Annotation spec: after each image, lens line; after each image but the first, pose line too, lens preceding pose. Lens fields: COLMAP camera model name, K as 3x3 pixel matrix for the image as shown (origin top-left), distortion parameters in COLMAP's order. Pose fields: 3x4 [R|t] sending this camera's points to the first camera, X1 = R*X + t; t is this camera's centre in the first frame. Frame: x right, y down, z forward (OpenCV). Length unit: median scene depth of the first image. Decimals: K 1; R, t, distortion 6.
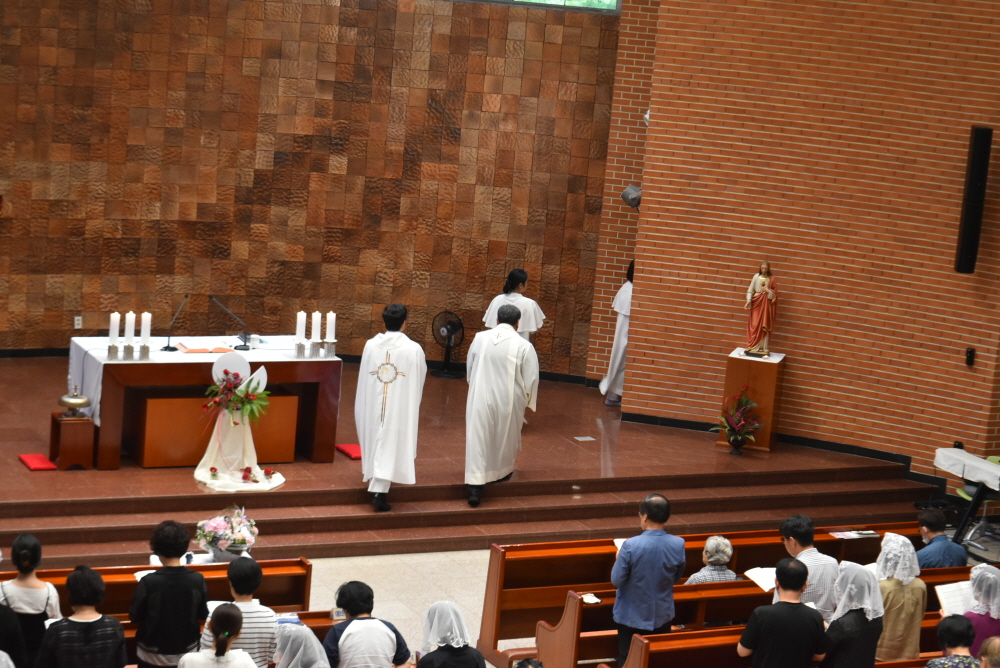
lens RADIAL K [[2355.7, 0, 499.8], [0, 2355.7, 333.8], [0, 0, 1]] dist [0.003696, 0.000000]
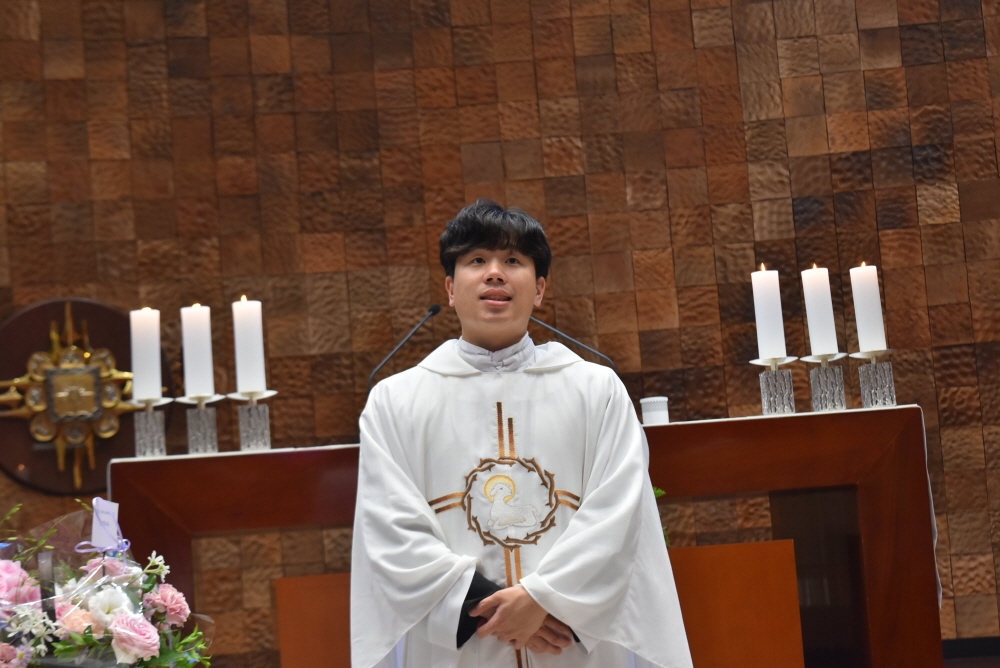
lens RADIAL K [[2313.9, 0, 499.8], [0, 2313.9, 335.1], [0, 0, 1]] dist [0.015515, 0.000000]
pose [[0.934213, -0.195393, -0.298441, -0.020477], [0.097751, 0.944840, -0.312605, 0.082523], [0.343060, 0.262867, 0.901782, 0.593068]]
